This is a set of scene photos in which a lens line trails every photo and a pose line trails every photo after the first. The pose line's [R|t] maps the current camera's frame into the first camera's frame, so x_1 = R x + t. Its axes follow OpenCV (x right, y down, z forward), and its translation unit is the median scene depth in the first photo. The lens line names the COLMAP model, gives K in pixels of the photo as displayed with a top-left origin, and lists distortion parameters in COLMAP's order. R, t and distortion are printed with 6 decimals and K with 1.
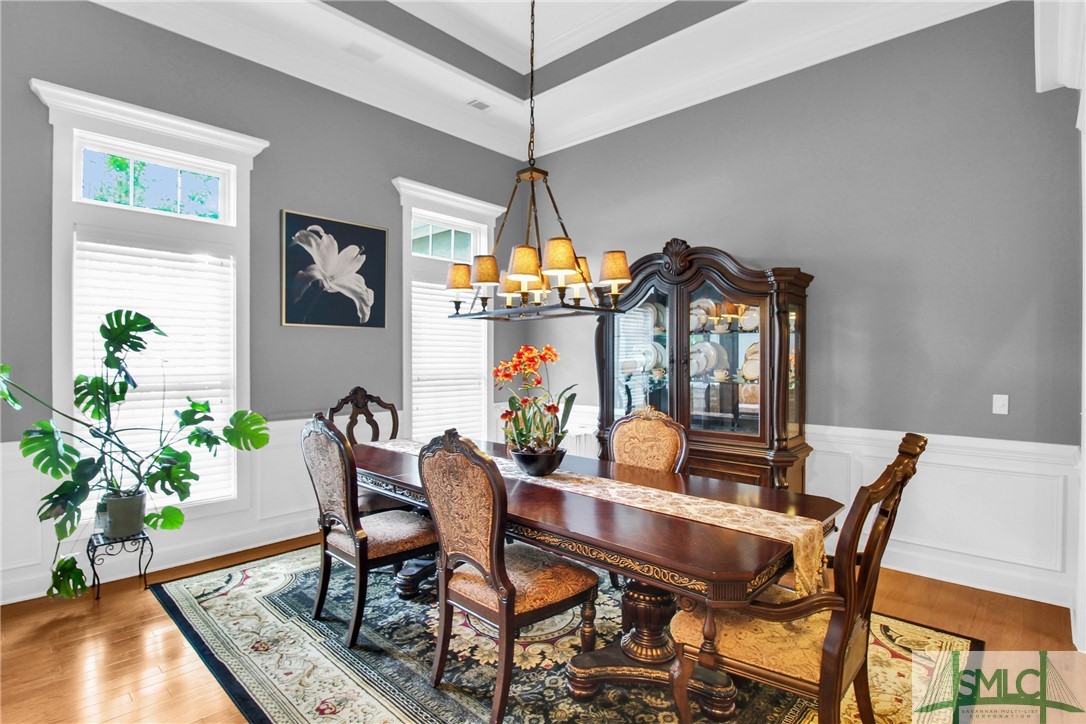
lens RADIAL K [[539.4, 0, 516.8], [0, 539.4, 356.6], [0, 0, 1]] dist [-0.005673, -0.009829]
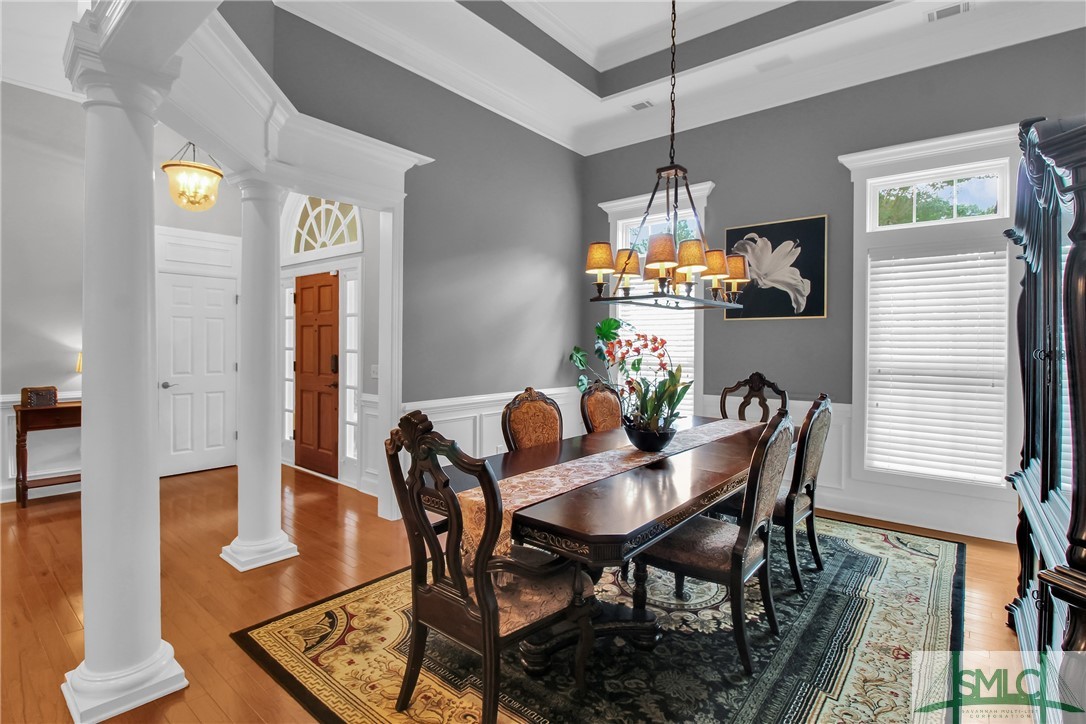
lens RADIAL K [[539.4, 0, 561.5], [0, 539.4, 345.5], [0, 0, 1]] dist [-0.005673, -0.009829]
pose [[0.053822, -0.000106, -0.998551, 0.773389], [-0.010057, 0.999949, -0.000648, 0.005678], [0.998500, 0.010078, 0.053818, 0.523715]]
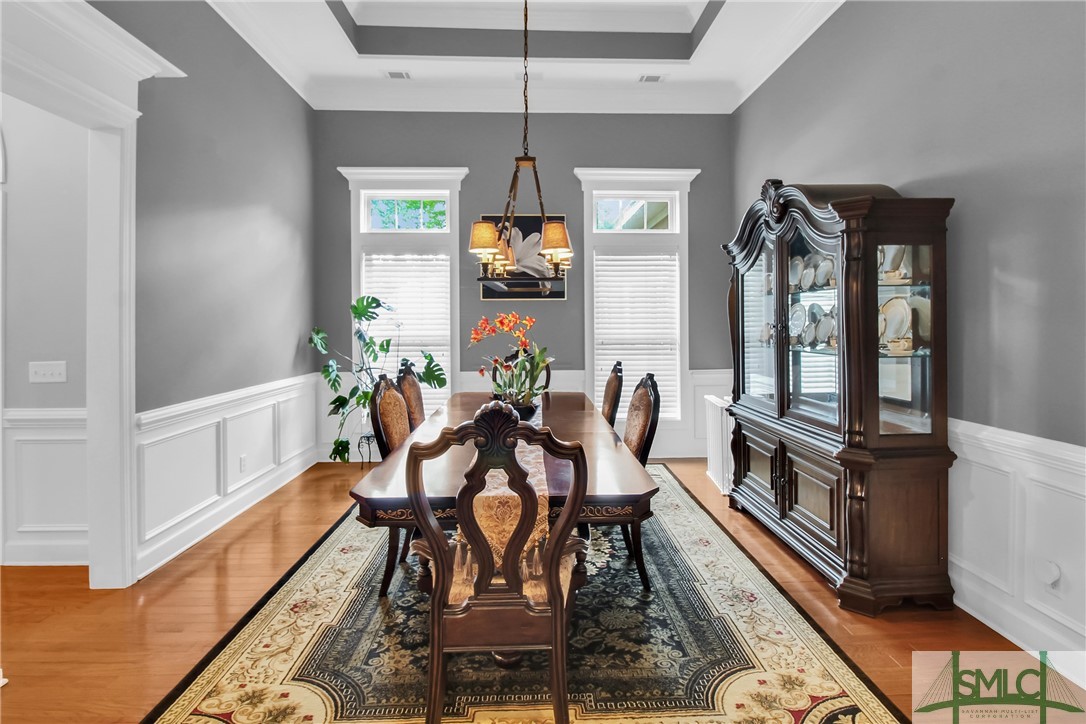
lens RADIAL K [[539.4, 0, 562.7], [0, 539.4, 322.1], [0, 0, 1]] dist [-0.005673, -0.009829]
pose [[0.715259, -0.007266, -0.698821, 0.628273], [0.005629, 0.999973, -0.004636, 0.003533], [0.698837, -0.000618, 0.715281, 0.169921]]
